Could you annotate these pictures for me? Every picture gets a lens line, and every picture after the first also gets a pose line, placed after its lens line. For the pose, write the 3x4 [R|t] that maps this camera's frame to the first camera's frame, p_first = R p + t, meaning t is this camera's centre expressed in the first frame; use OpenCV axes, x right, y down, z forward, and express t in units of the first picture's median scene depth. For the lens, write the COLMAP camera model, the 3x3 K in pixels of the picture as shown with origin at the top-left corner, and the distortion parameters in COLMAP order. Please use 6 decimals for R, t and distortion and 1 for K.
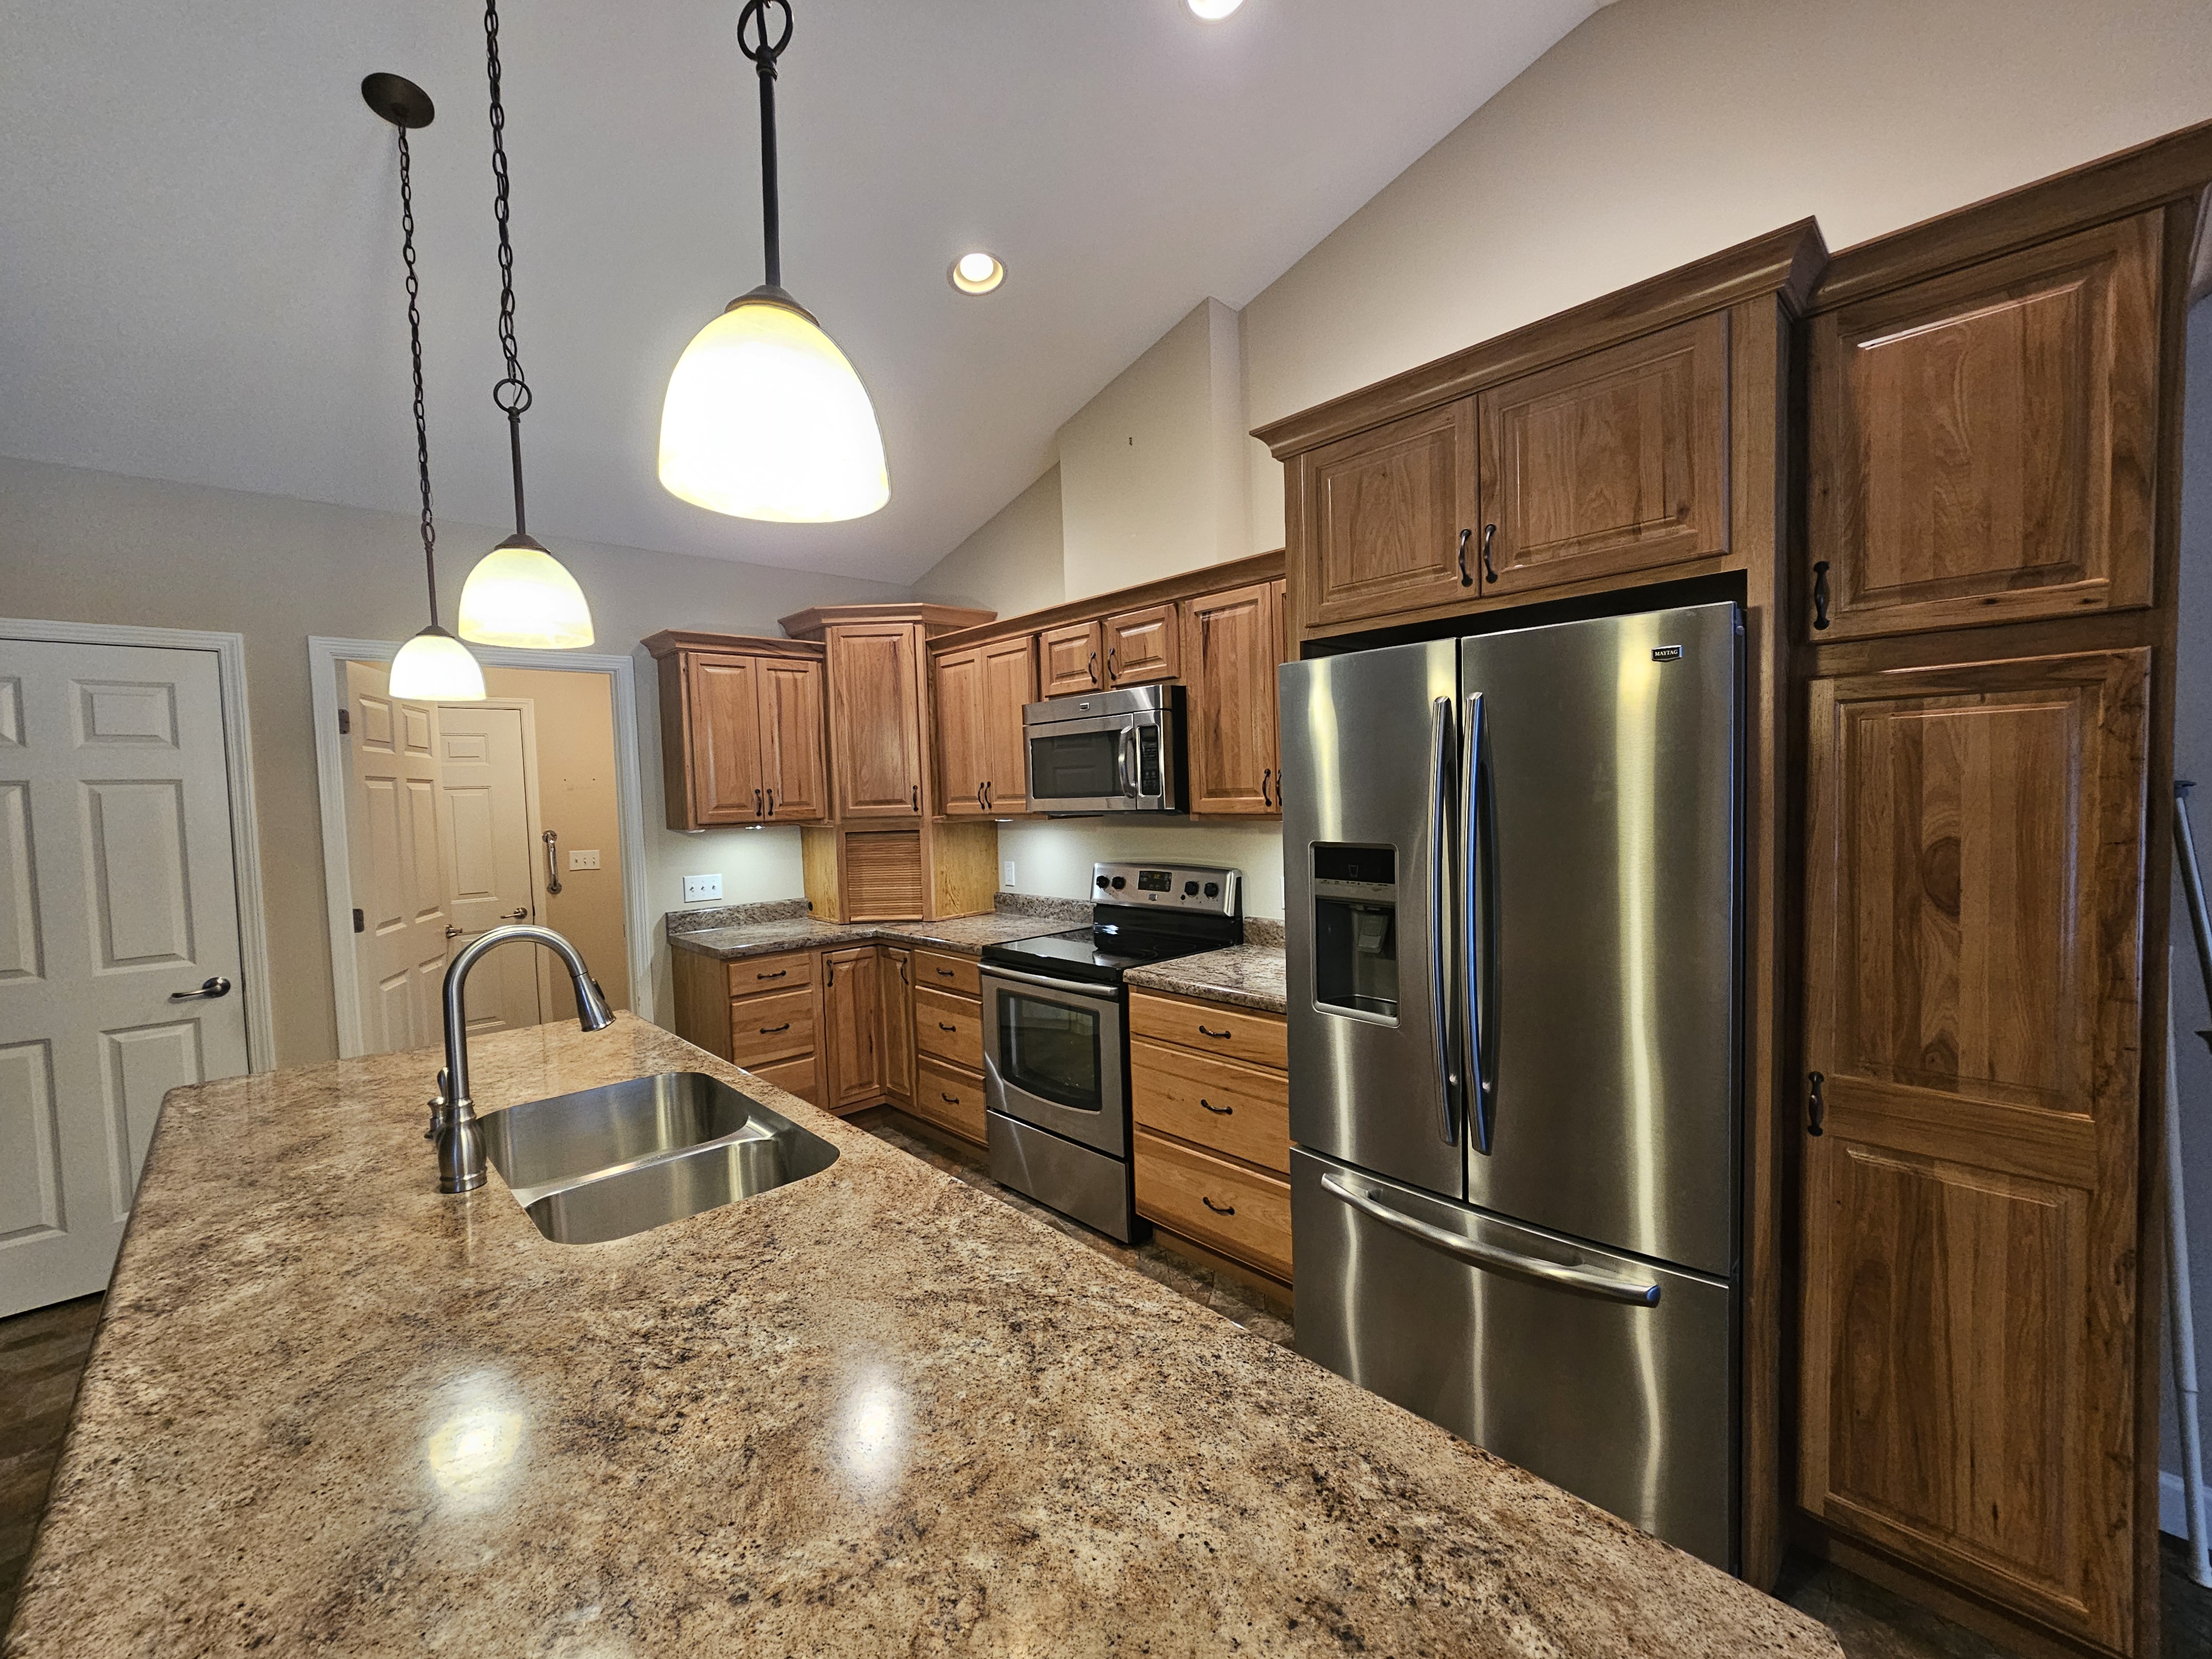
lens RADIAL K [[917.3, 0, 1132.9], [0, 917.3, 836.1], [0, 0, 1]] dist [0.001125, 0.000630]
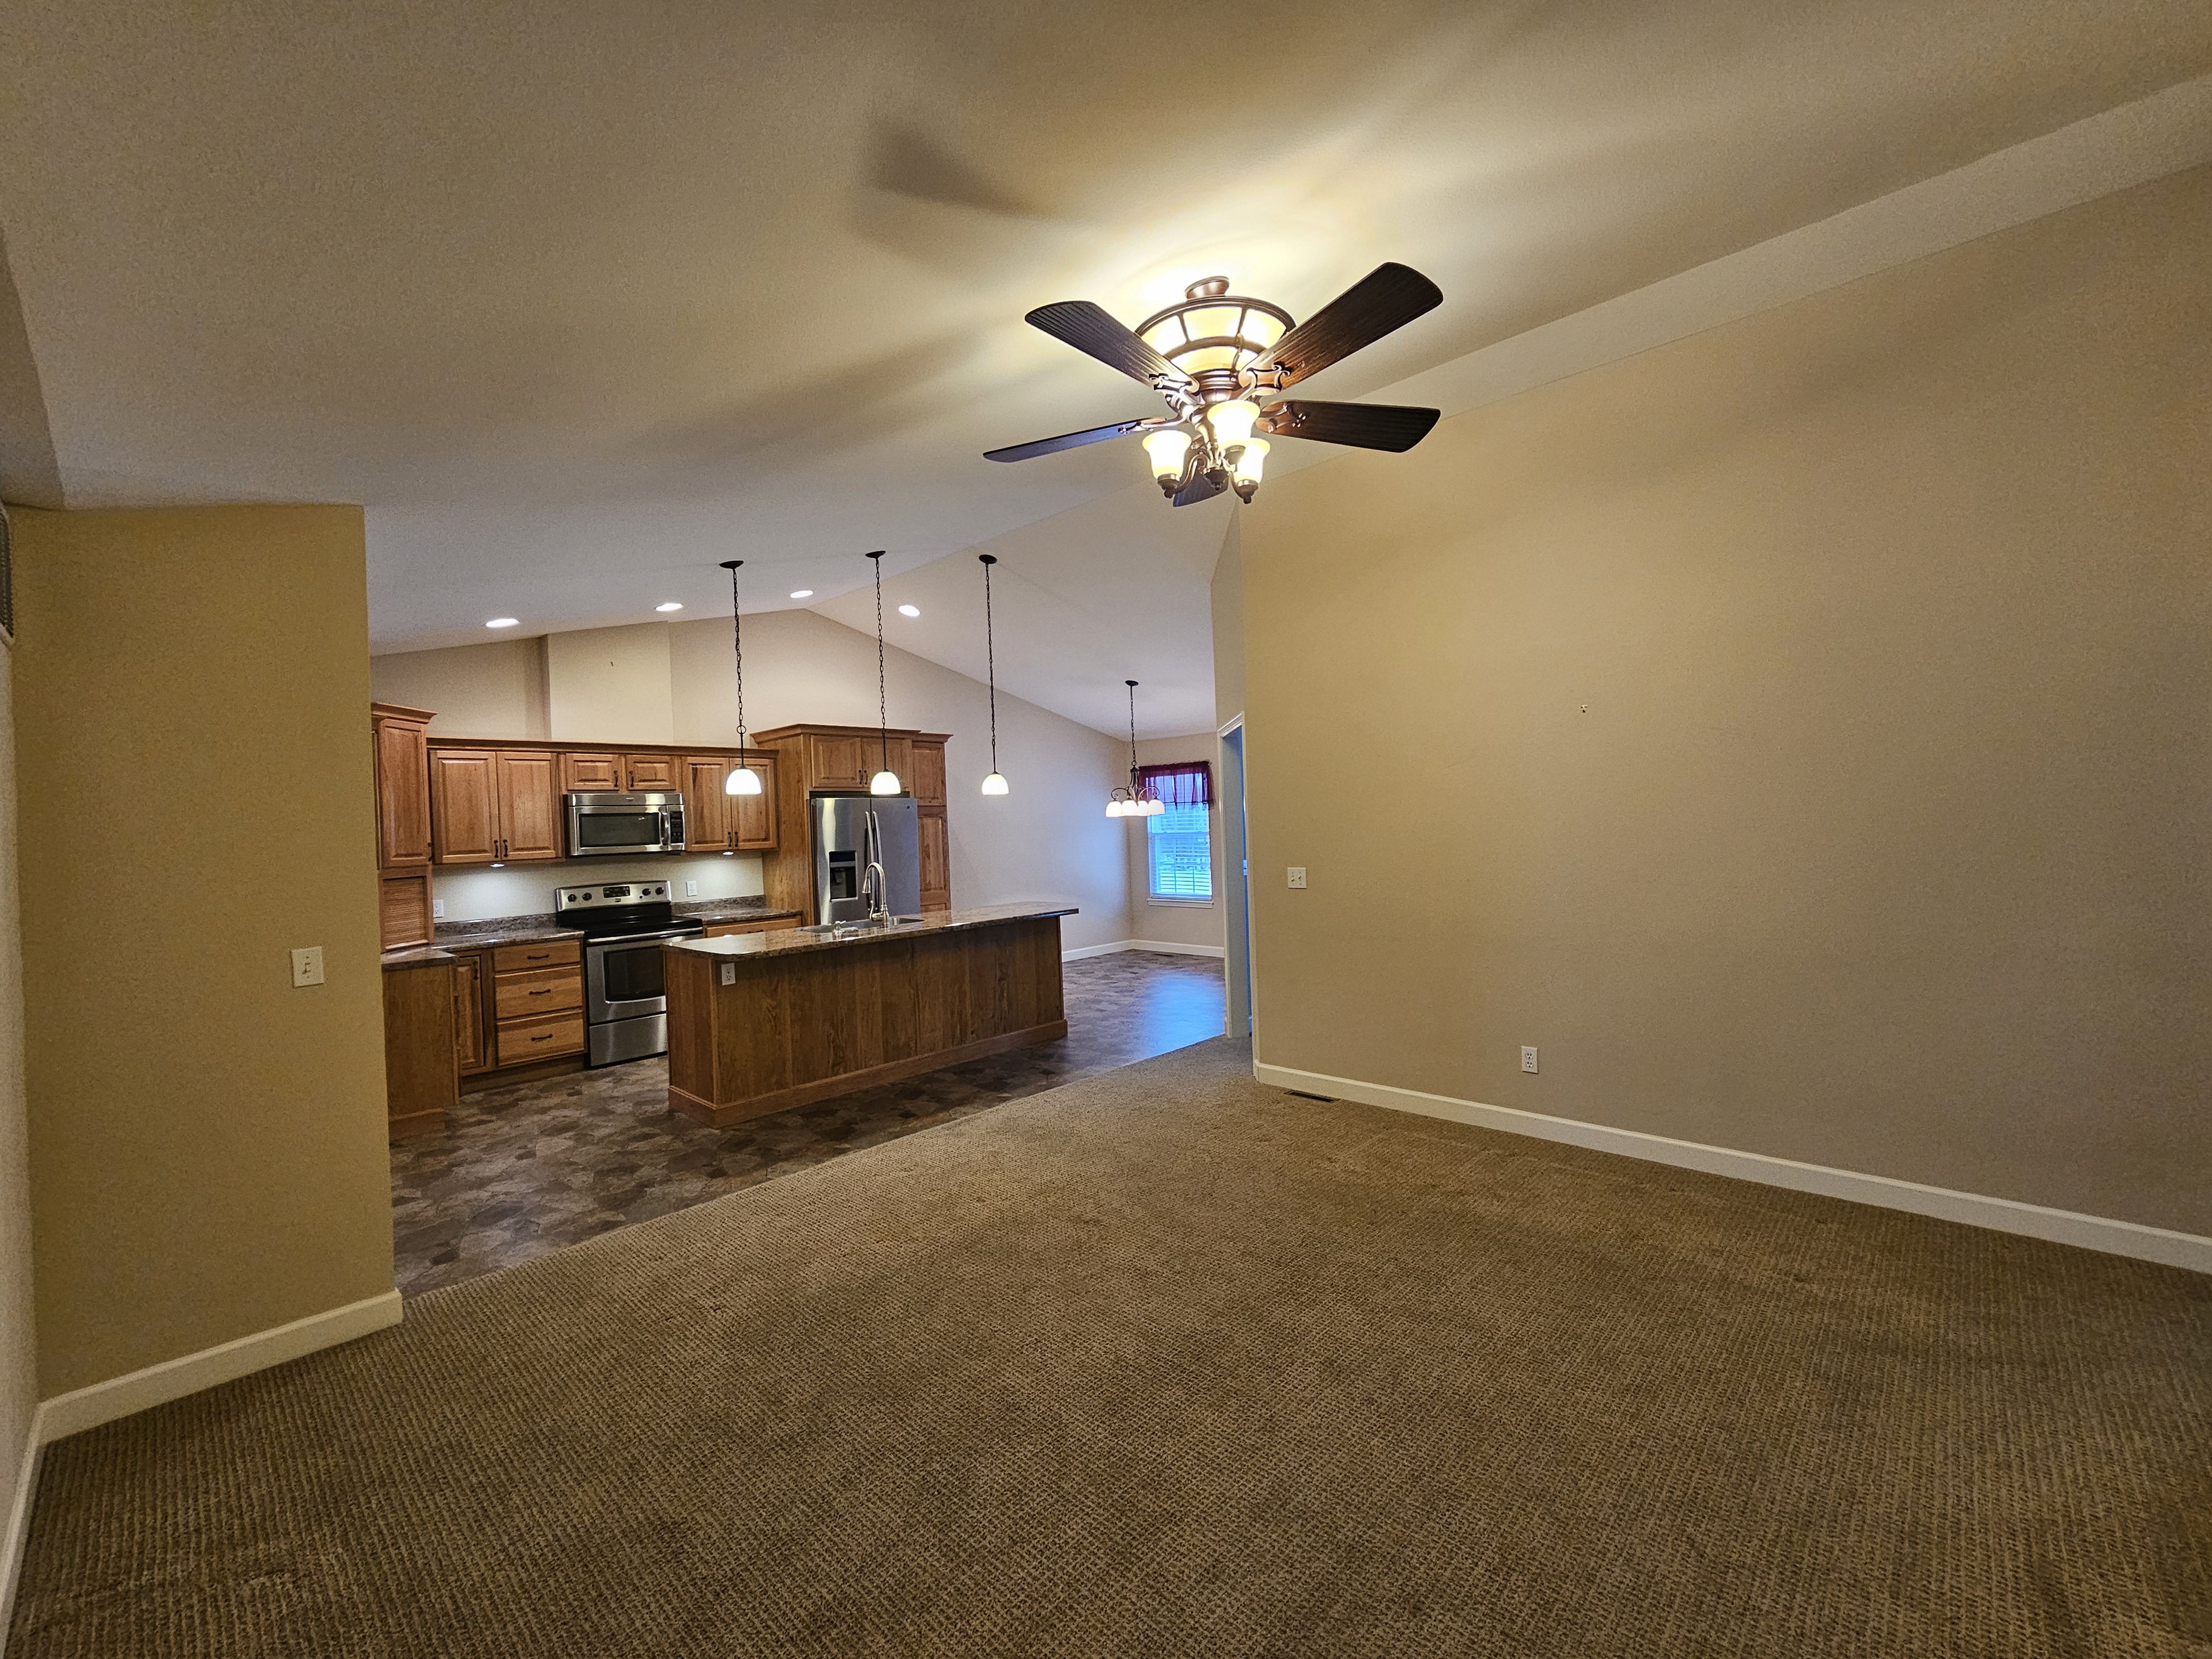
lens RADIAL K [[906.8, 0, 1112.5], [0, 906.8, 829.6], [0, 0, 1]] dist [-0.000532, -0.000217]
pose [[-0.039706, 0.023624, 0.998932, -3.532364], [0.090268, 0.995717, -0.019960, 0.095730], [-0.995126, 0.089379, -0.041668, 0.104578]]
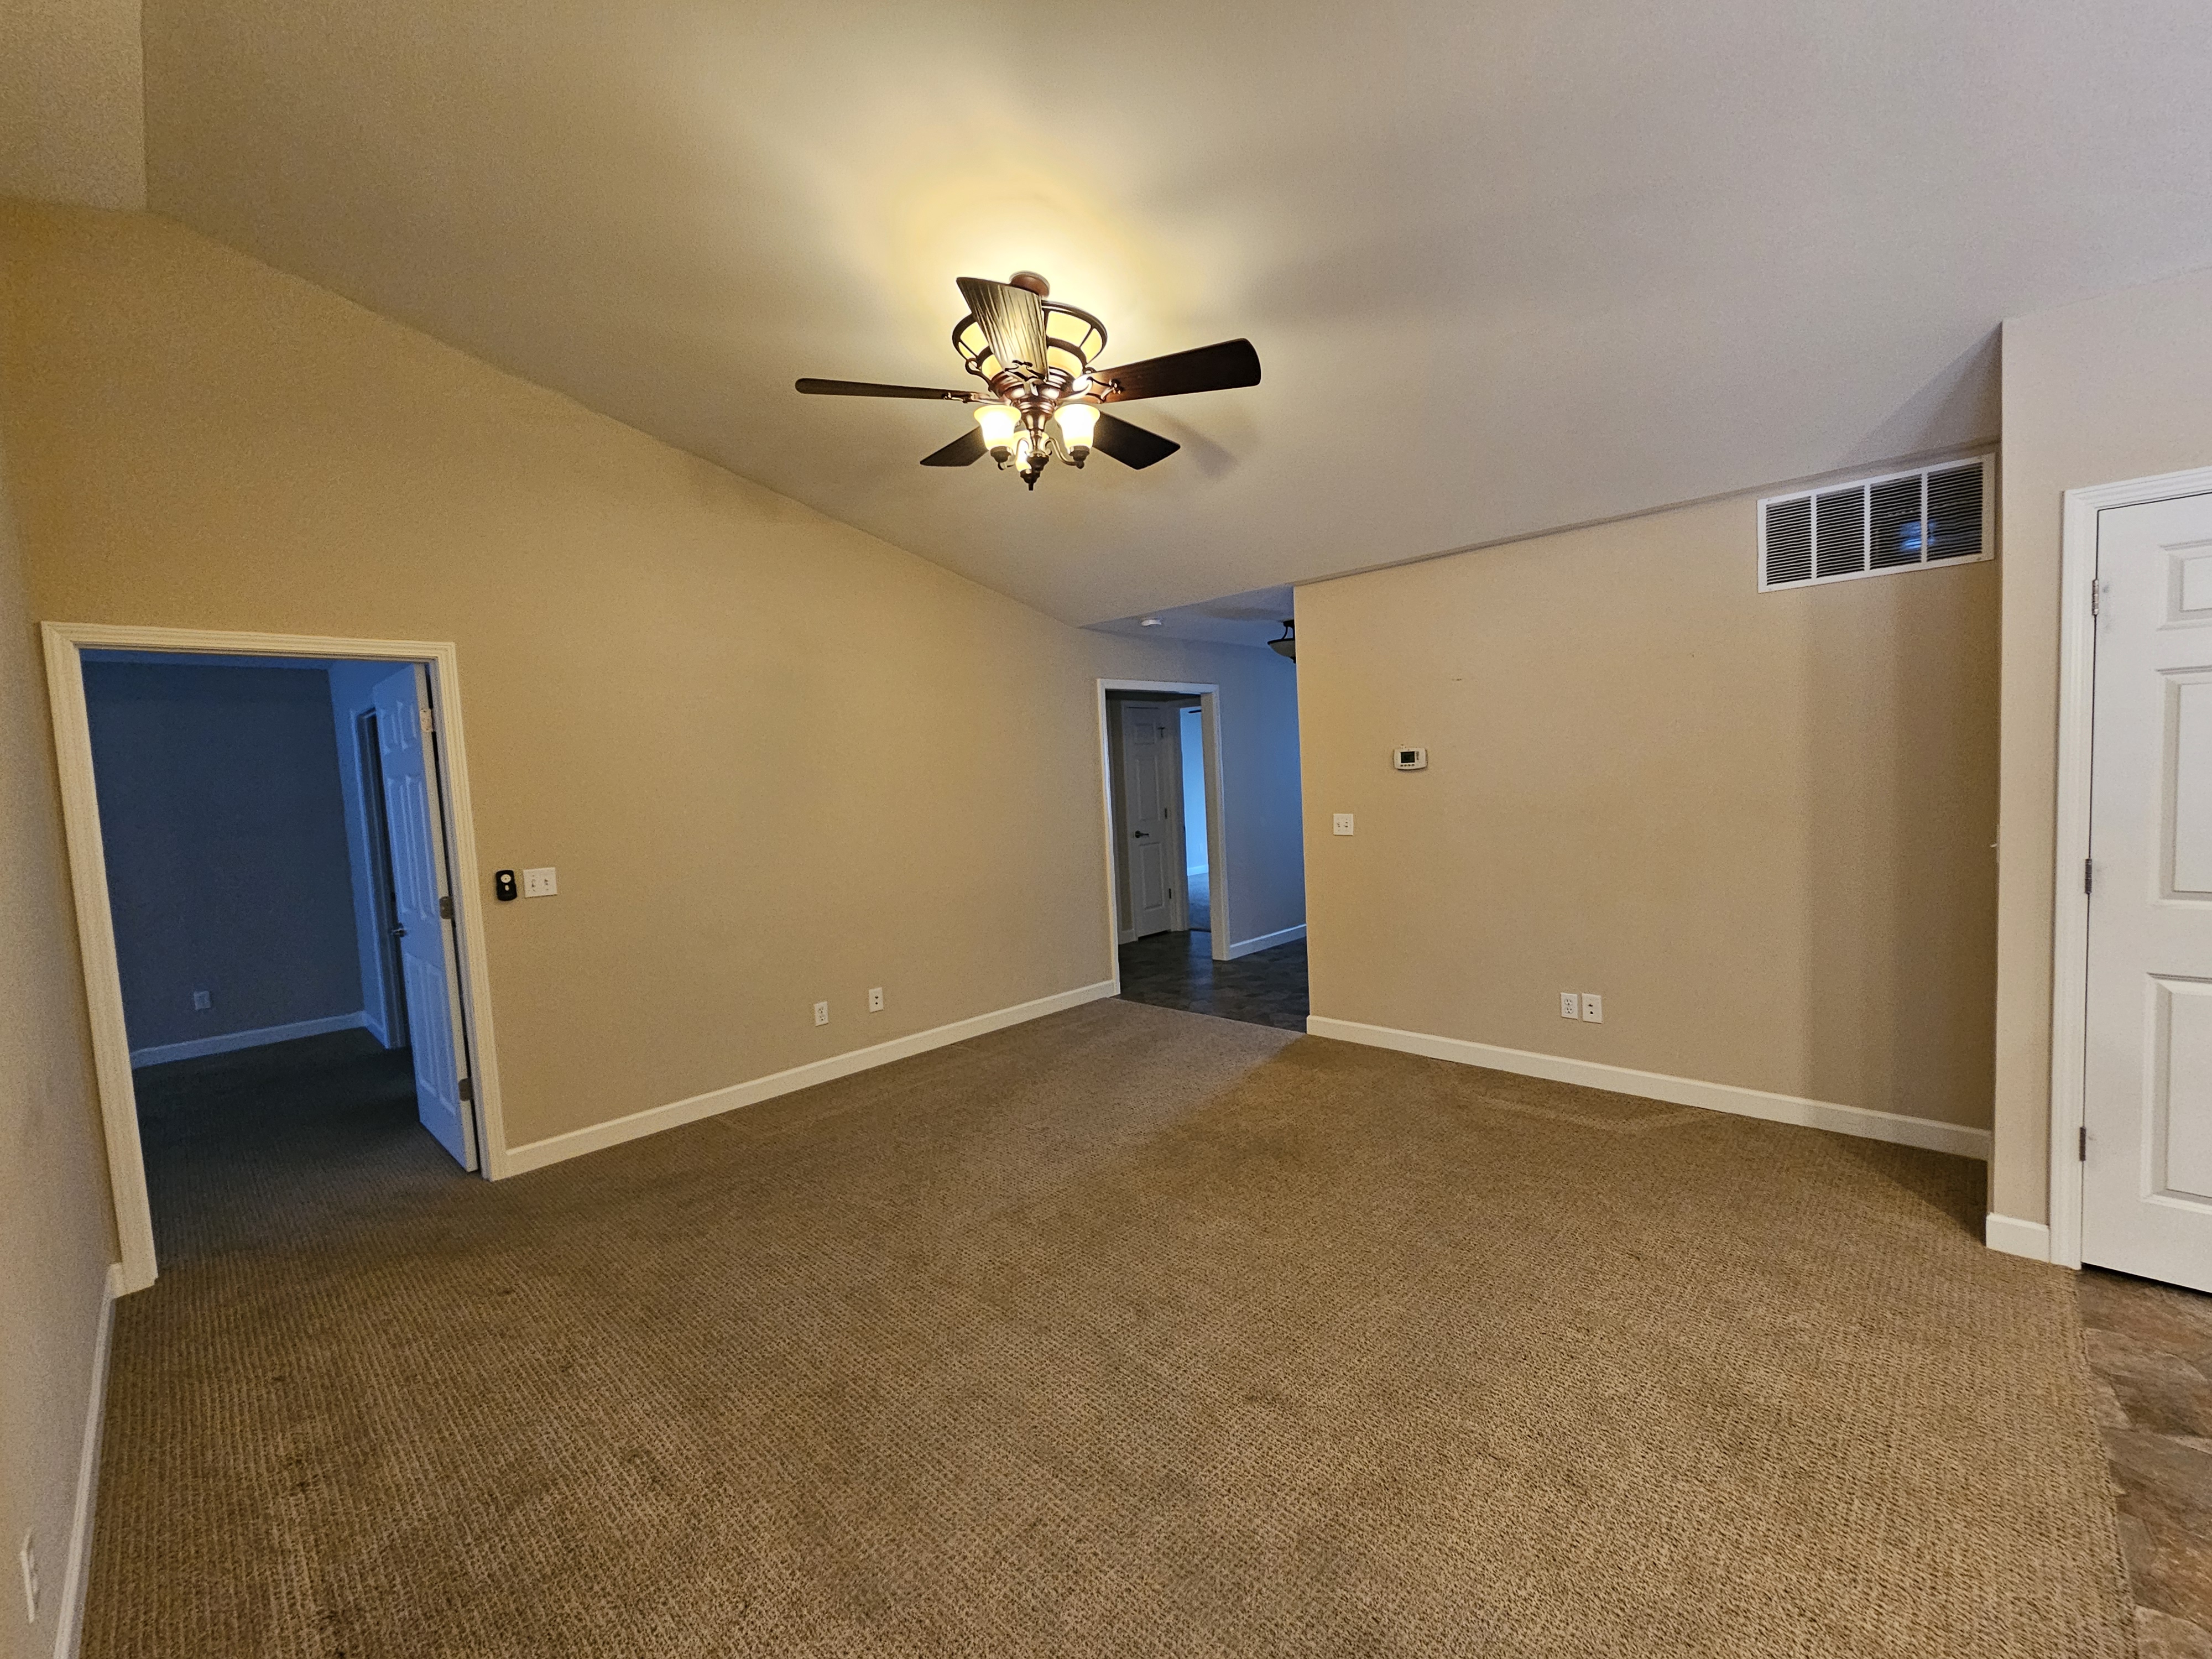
lens RADIAL K [[906.8, 0, 1112.5], [0, 906.8, 829.6], [0, 0, 1]] dist [-0.000532, -0.000217]
pose [[0.046756, 0.088634, -0.994966, -0.672084], [-0.006505, 0.996062, 0.088426, 0.030049], [0.998885, 0.002338, 0.047149, -0.098634]]
